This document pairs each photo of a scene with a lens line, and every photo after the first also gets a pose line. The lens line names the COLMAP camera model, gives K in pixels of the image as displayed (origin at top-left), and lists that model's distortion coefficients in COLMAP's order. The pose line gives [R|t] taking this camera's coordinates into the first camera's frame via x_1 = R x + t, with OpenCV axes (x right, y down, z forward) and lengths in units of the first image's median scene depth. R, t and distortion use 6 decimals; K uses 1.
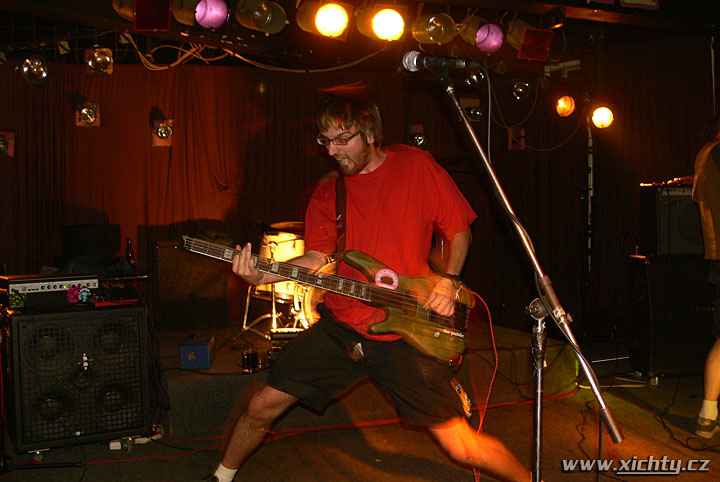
lens RADIAL K [[748.9, 0, 360.0], [0, 748.9, 241.0], [0, 0, 1]] dist [-0.190247, 0.190354]
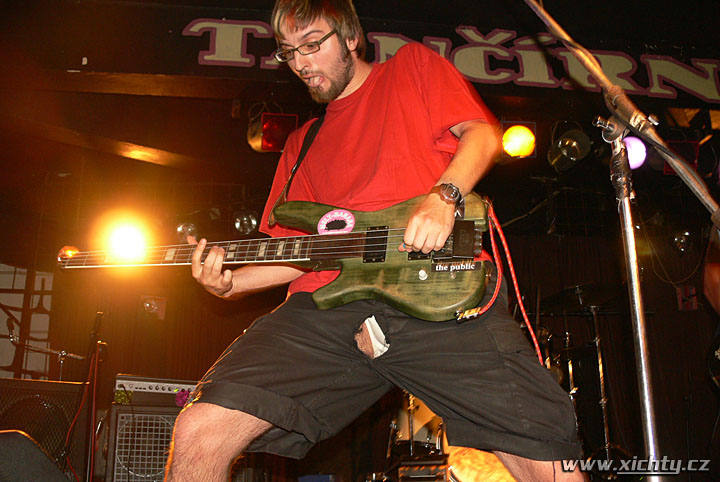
lens RADIAL K [[742.9, 0, 360.0], [0, 742.9, 241.0], [0, 0, 1]] dist [-0.201343, 0.219100]
pose [[0.968434, -0.075875, -0.237441, 0.067966], [-0.011603, 0.937794, -0.346999, 0.201428], [0.249000, 0.338801, 0.907311, 0.129870]]
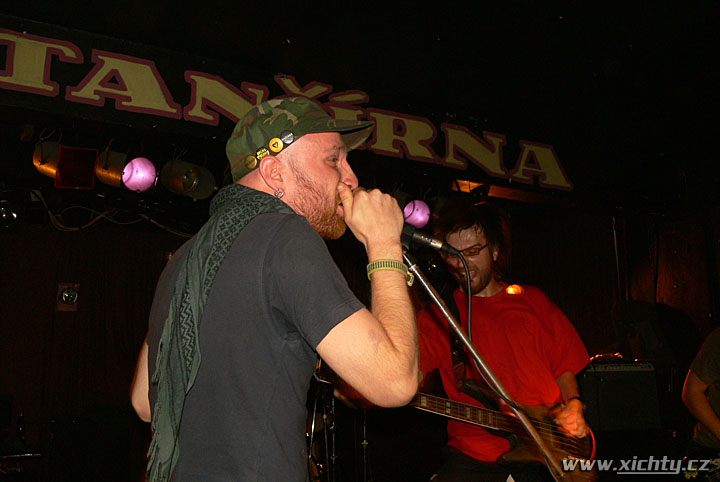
lens RADIAL K [[742.9, 0, 360.0], [0, 742.9, 241.0], [0, 0, 1]] dist [-0.201343, 0.219100]
pose [[0.988243, 0.038513, 0.147960, -0.058175], [-0.003630, 0.973390, -0.229126, -0.010031], [-0.152848, 0.225895, 0.962086, 0.062254]]
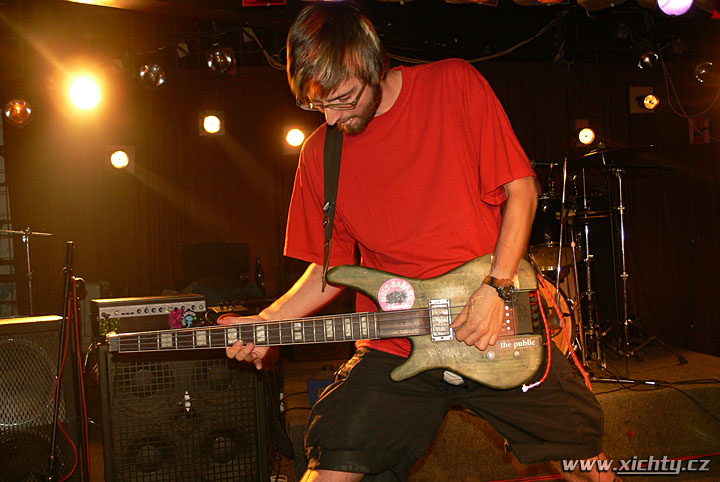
lens RADIAL K [[742.9, 0, 360.0], [0, 742.9, 241.0], [0, 0, 1]] dist [-0.201343, 0.219100]
pose [[0.979040, -0.029735, -0.201488, -0.016123], [0.022783, 0.999065, -0.036739, 0.019122], [0.202392, 0.031379, 0.978802, 0.218028]]
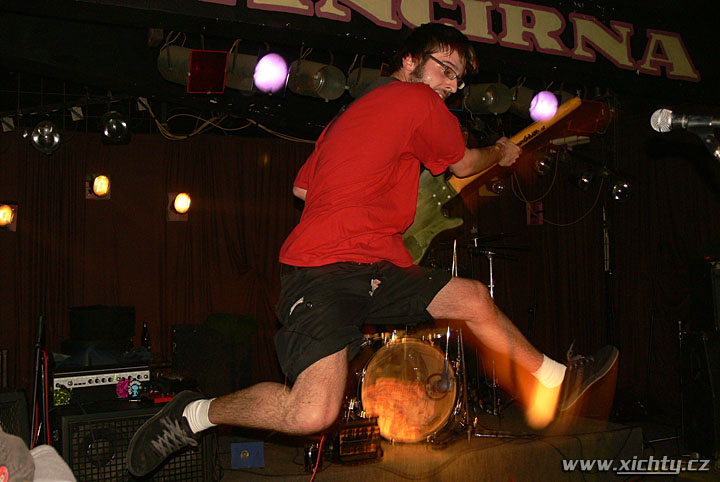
lens RADIAL K [[748.9, 0, 360.0], [0, 748.9, 241.0], [0, 0, 1]] dist [-0.190247, 0.190354]
pose [[0.997003, -0.004293, 0.077249, -0.174468], [0.012195, 0.994699, -0.102105, -0.009020], [-0.076401, 0.102741, 0.991770, 0.095609]]
